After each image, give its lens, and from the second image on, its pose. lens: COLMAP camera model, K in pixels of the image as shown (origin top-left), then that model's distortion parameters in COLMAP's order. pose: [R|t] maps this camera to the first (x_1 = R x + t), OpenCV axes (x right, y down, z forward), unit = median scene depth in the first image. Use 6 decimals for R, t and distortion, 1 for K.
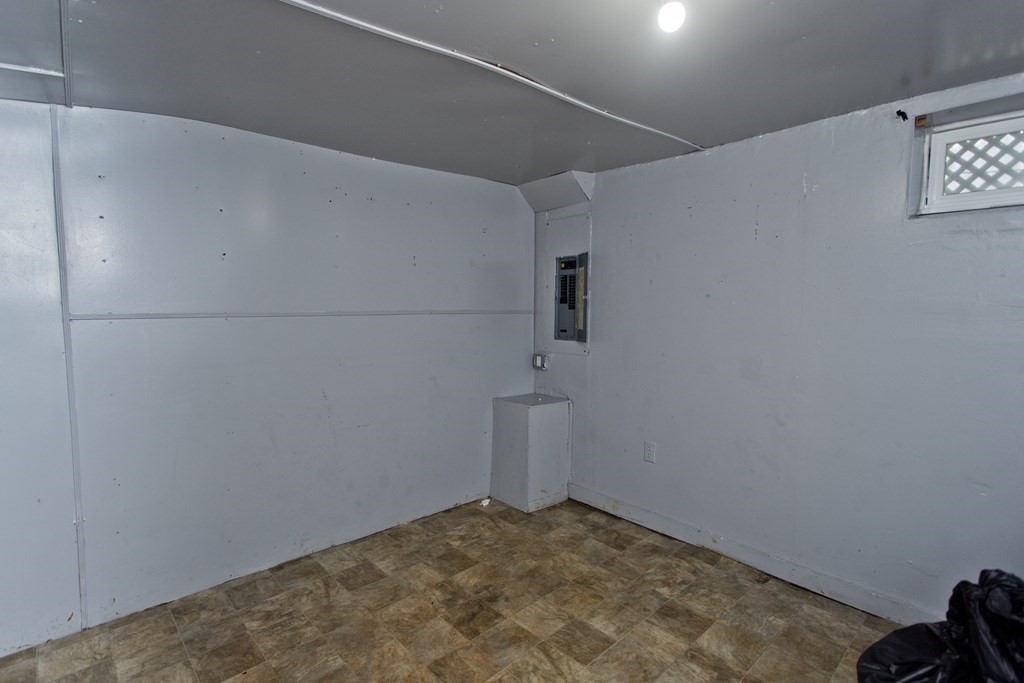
lens RADIAL K [[488.9, 0, 510.7], [0, 488.9, 339.7], [0, 0, 1]] dist [0.001563, 0.000518]
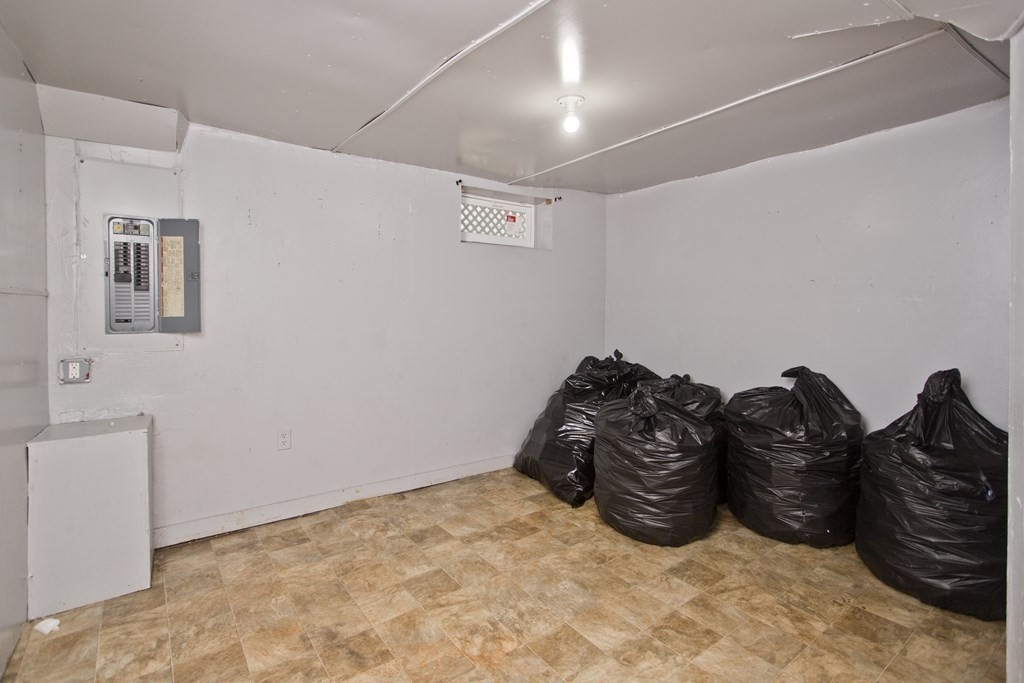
lens RADIAL K [[488.9, 0, 495.8], [0, 488.9, 313.5], [0, 0, 1]] dist [0.001563, 0.000518]
pose [[0.137548, -0.023053, 0.990227, -0.704204], [0.064073, 0.997842, 0.014330, -0.006530], [-0.988421, 0.061476, 0.138728, 0.504157]]
